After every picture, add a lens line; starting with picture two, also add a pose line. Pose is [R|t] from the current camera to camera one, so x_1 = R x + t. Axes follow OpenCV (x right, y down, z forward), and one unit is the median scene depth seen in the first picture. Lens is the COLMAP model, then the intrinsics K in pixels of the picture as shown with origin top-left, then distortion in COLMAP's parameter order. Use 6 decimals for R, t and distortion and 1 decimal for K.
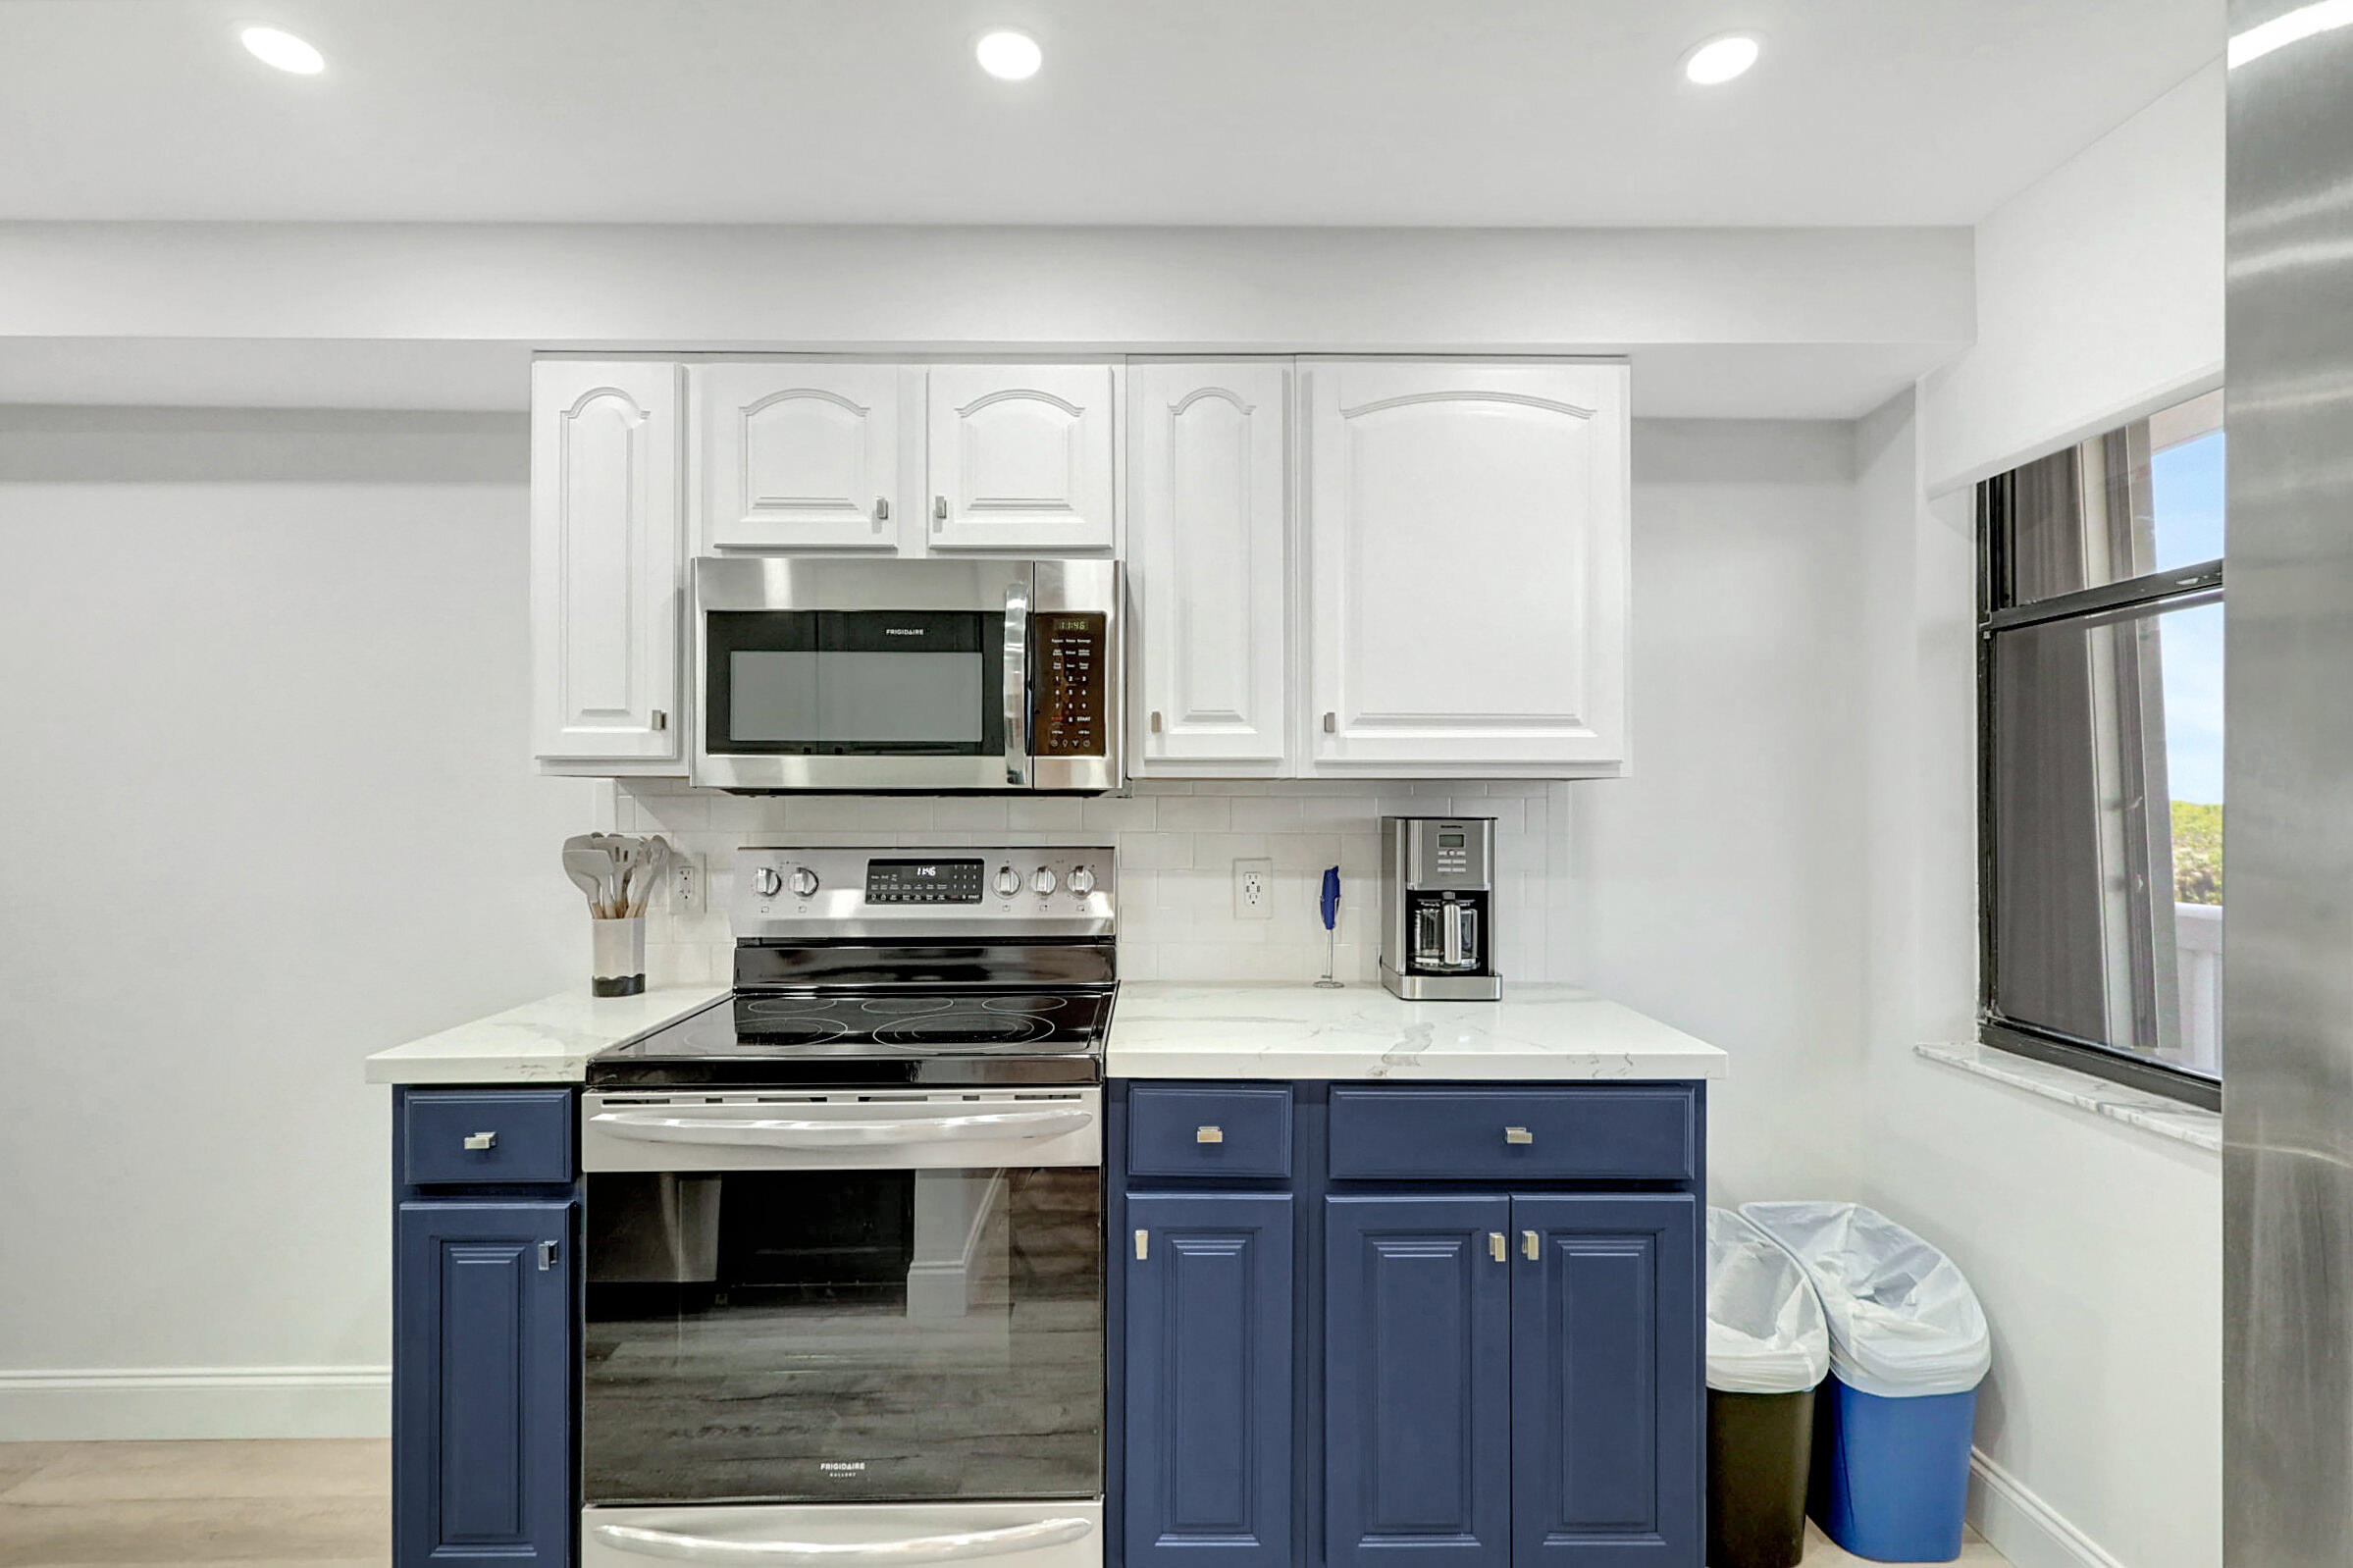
lens RADIAL K [[1122.8, 0, 1172.0], [0, 1122.8, 771.6], [0, 0, 1]] dist [-0.004590, 0.001201]
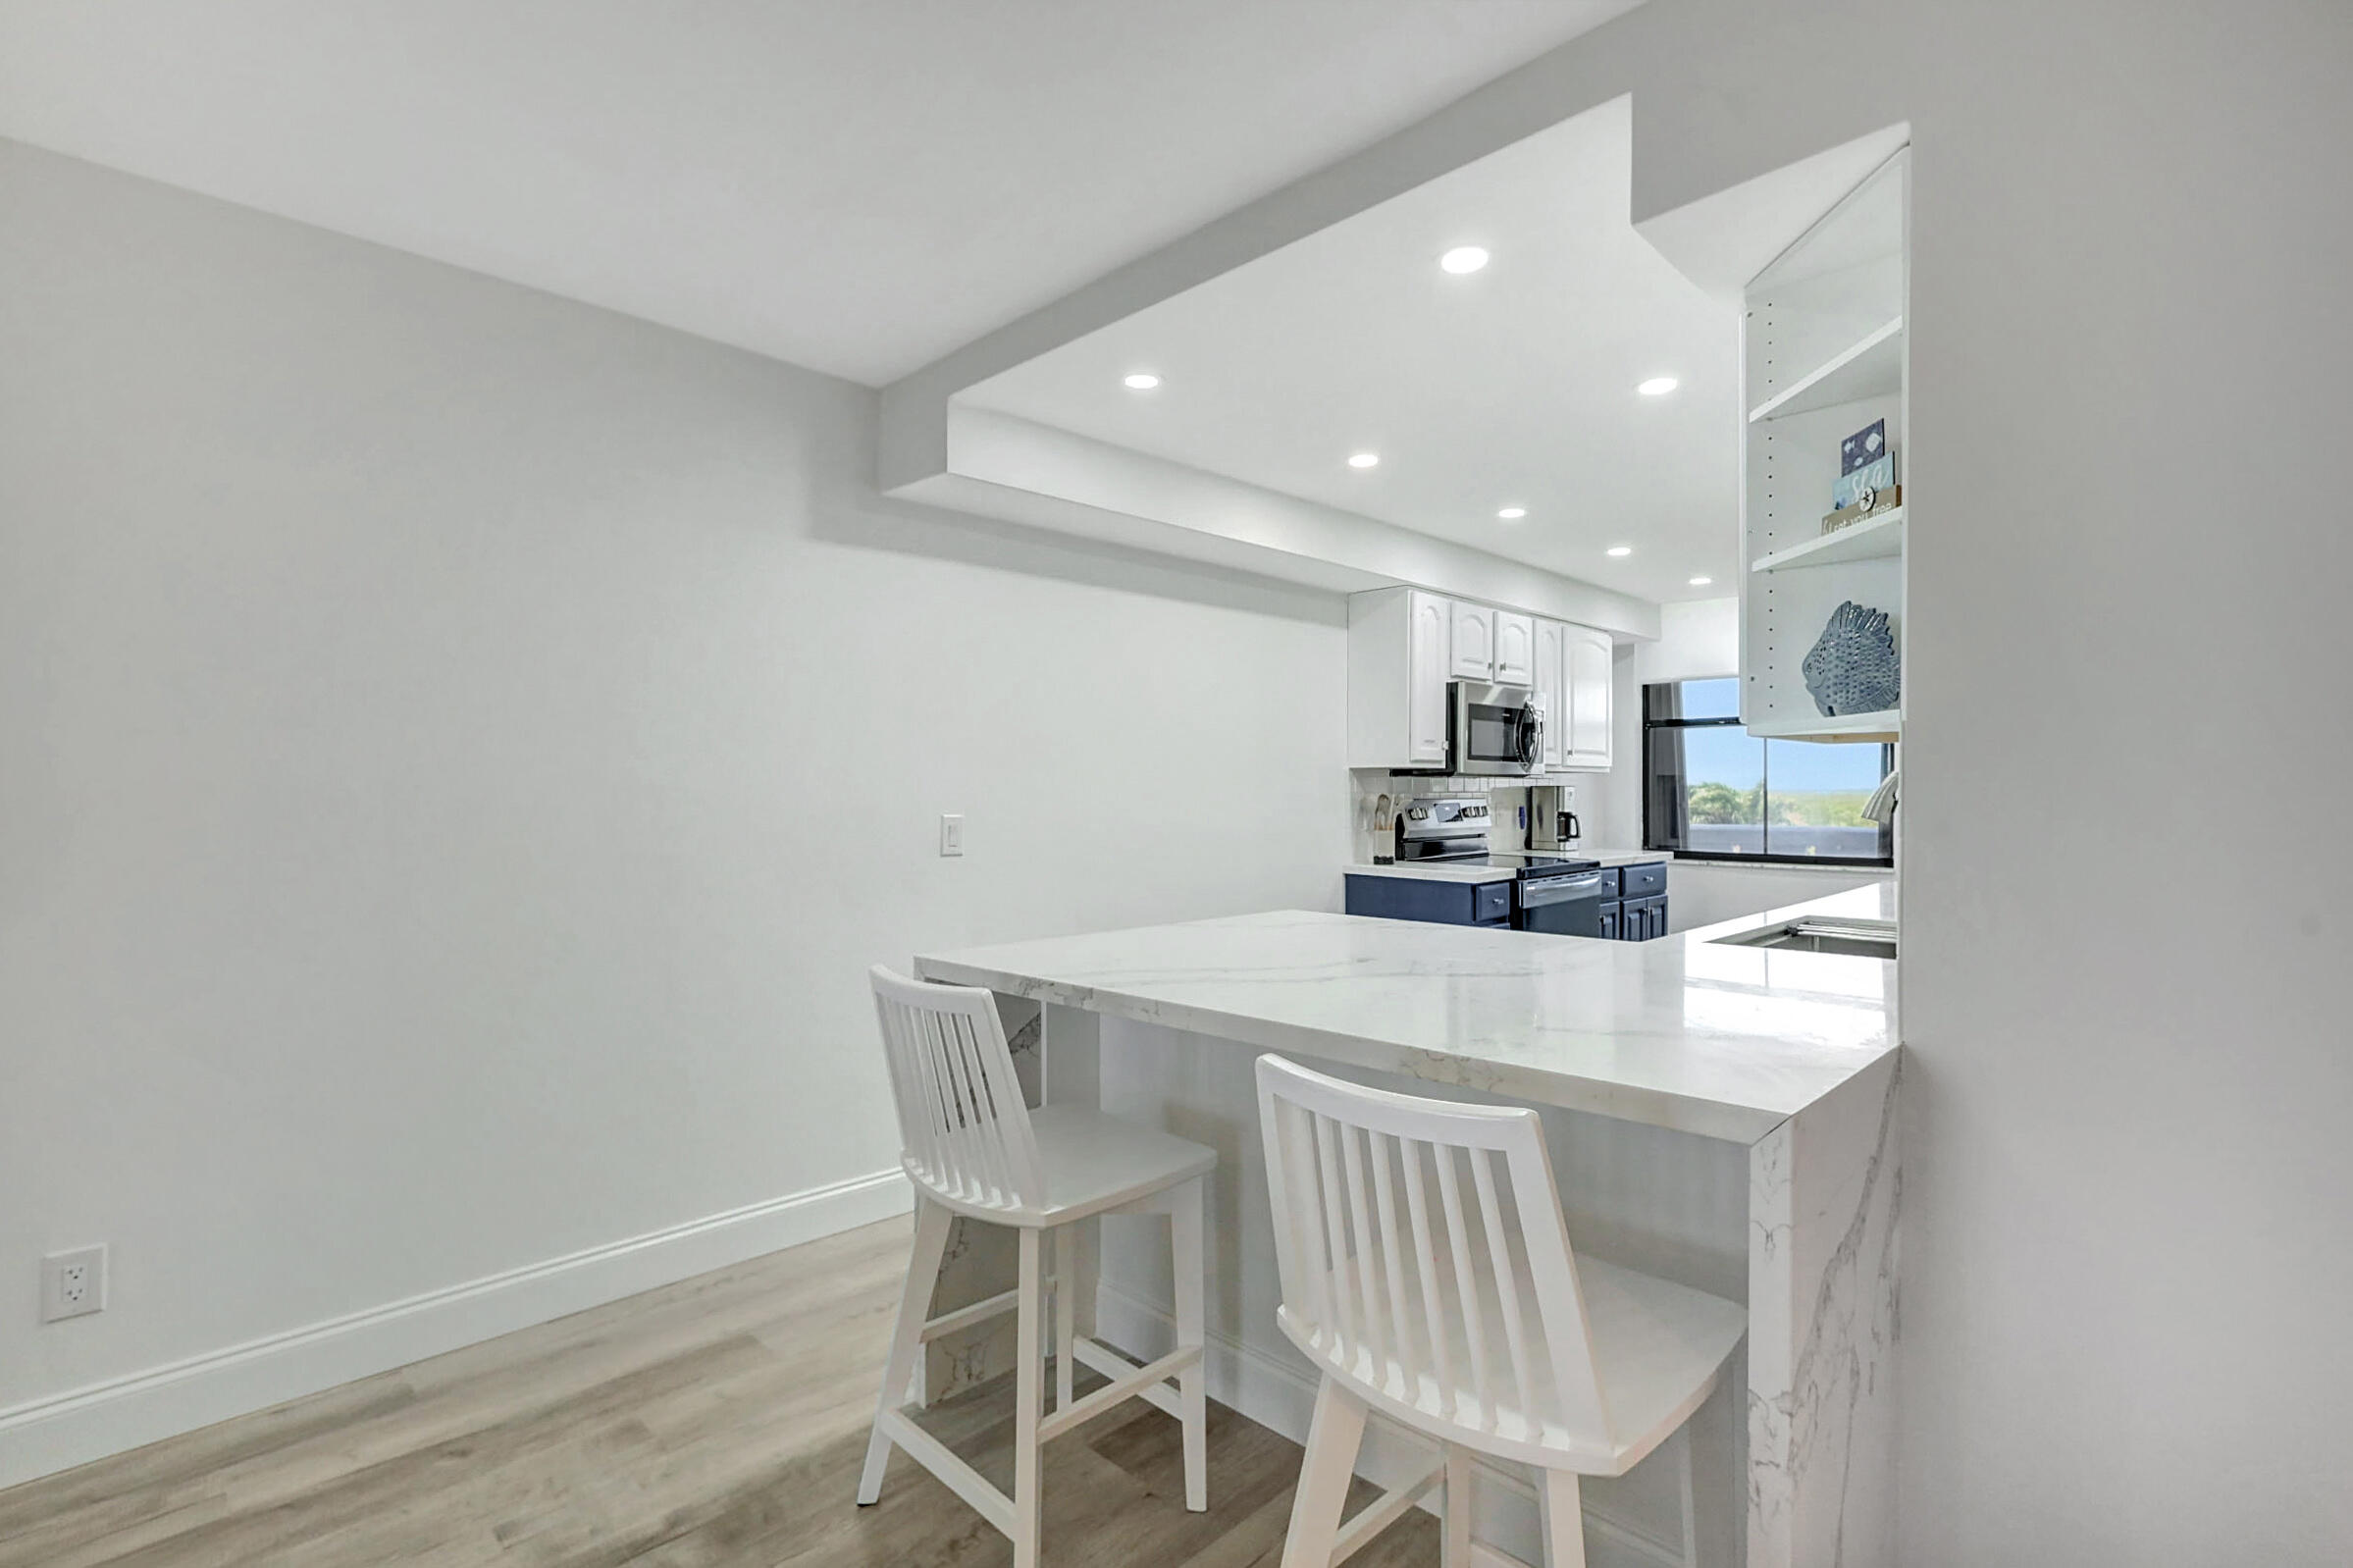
lens RADIAL K [[1122.8, 0, 1191.5], [0, 1122.8, 795.3], [0, 0, 1]] dist [-0.004590, 0.001201]
pose [[0.704957, -0.007367, 0.709211, -2.544764], [-0.000343, 0.999942, 0.010728, 0.034340], [-0.709250, -0.007807, 0.704914, -0.318169]]
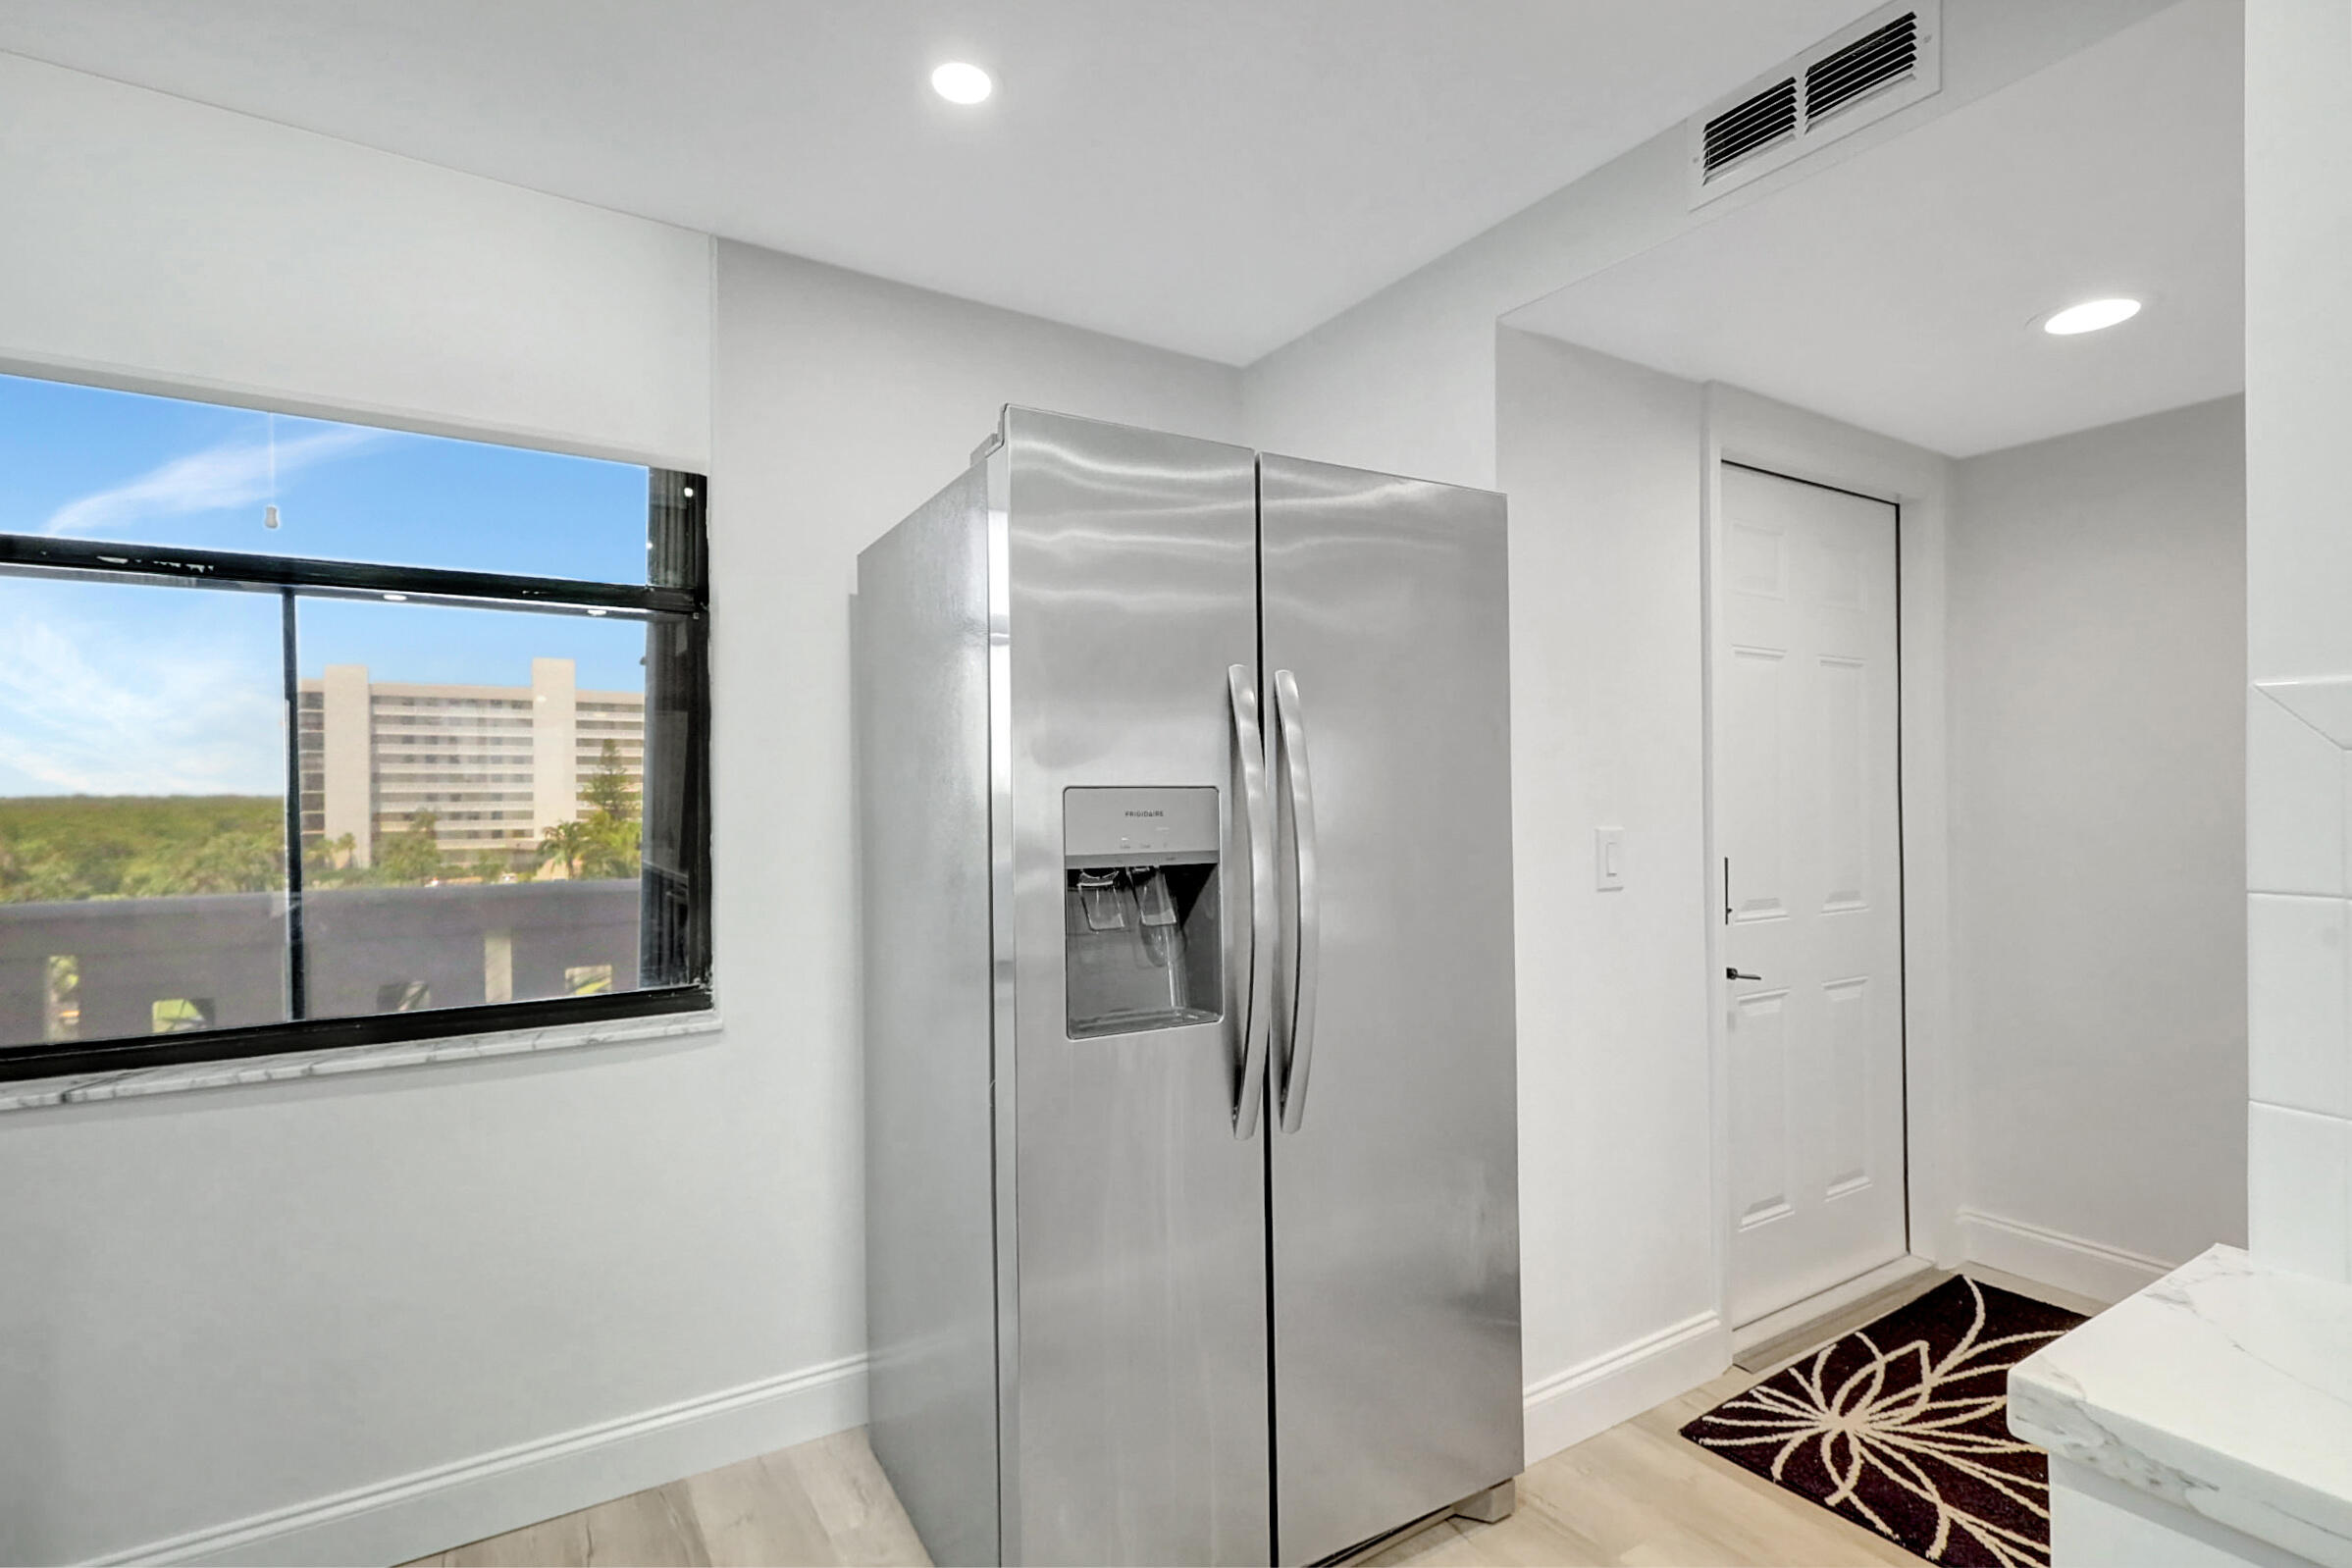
lens RADIAL K [[1122.4, 0, 1194.1], [0, 1122.4, 806.3], [0, 0, 1]] dist [-0.004590, 0.001201]
pose [[-0.524539, -0.011236, 0.851312, -0.395786], [-0.002471, 0.999929, 0.011676, 0.038531], [-0.851383, 0.004021, -0.524529, 0.598657]]
